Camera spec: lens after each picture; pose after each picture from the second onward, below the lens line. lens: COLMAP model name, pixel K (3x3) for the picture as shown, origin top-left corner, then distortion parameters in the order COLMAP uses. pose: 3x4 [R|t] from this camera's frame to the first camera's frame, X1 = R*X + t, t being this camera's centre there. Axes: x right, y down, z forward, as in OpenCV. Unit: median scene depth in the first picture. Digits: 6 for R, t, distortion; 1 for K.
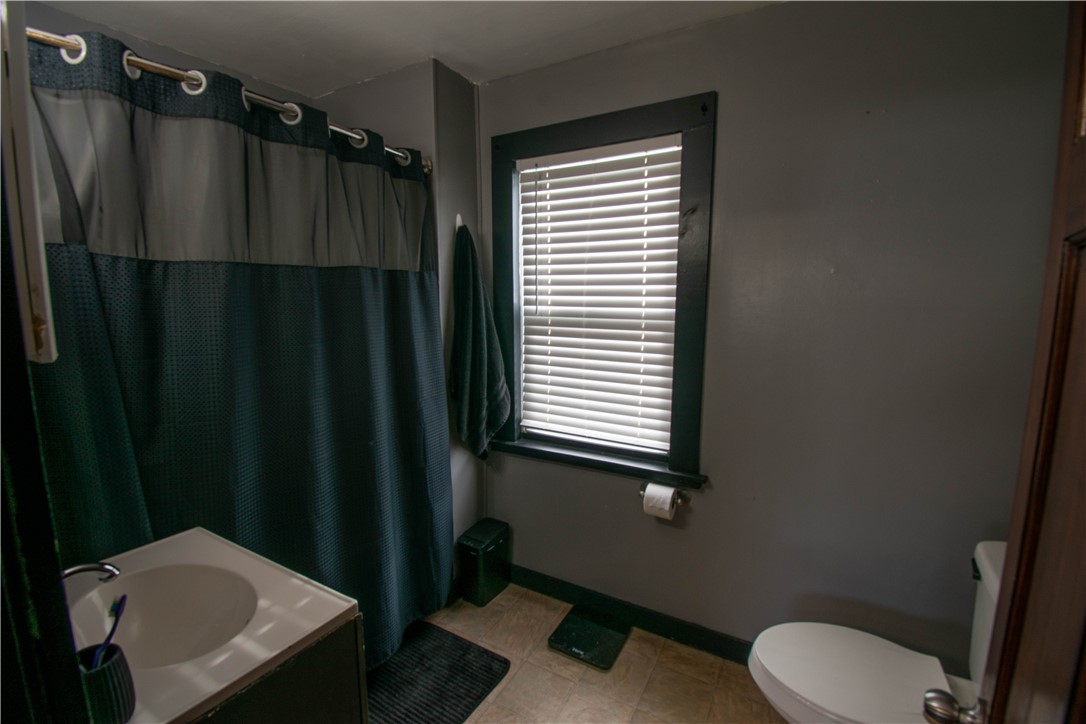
lens RADIAL K [[489.1, 0, 543.3], [0, 489.1, 360.2], [0, 0, 1]] dist [0.034992, -0.027864]
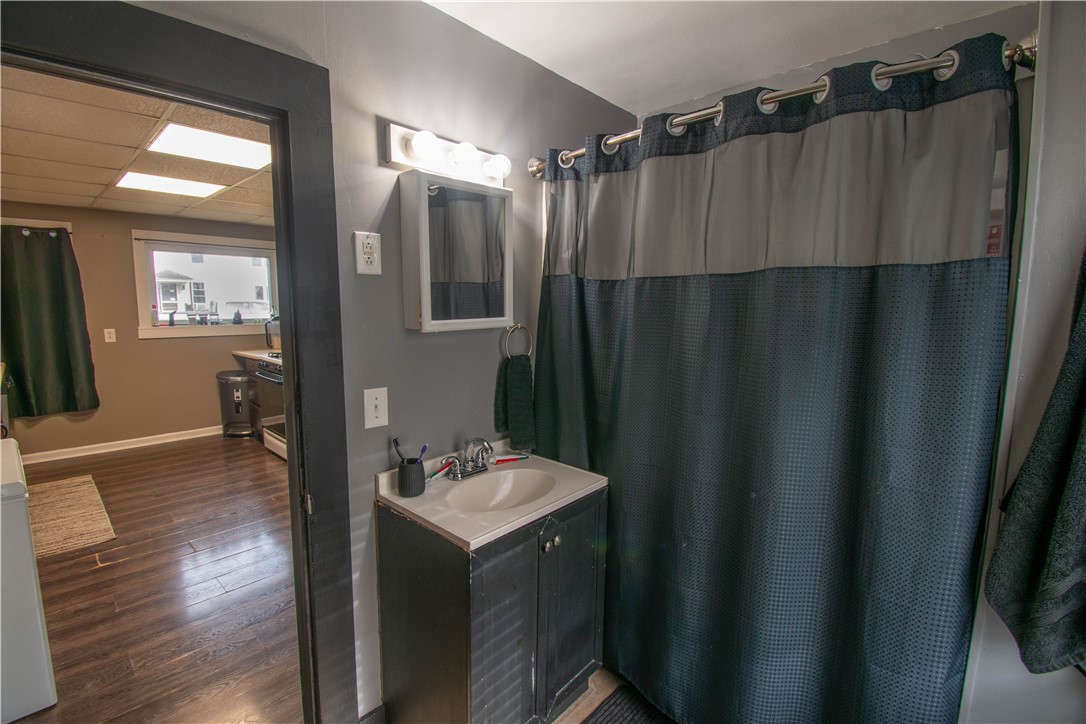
lens RADIAL K [[489.1, 0, 543.3], [0, 489.1, 360.2], [0, 0, 1]] dist [0.034992, -0.027864]
pose [[-0.188823, 0.121498, -0.974466, 0.552338], [-0.139061, 0.979009, 0.149011, -0.133255], [0.972115, 0.163647, -0.167964, 0.933641]]
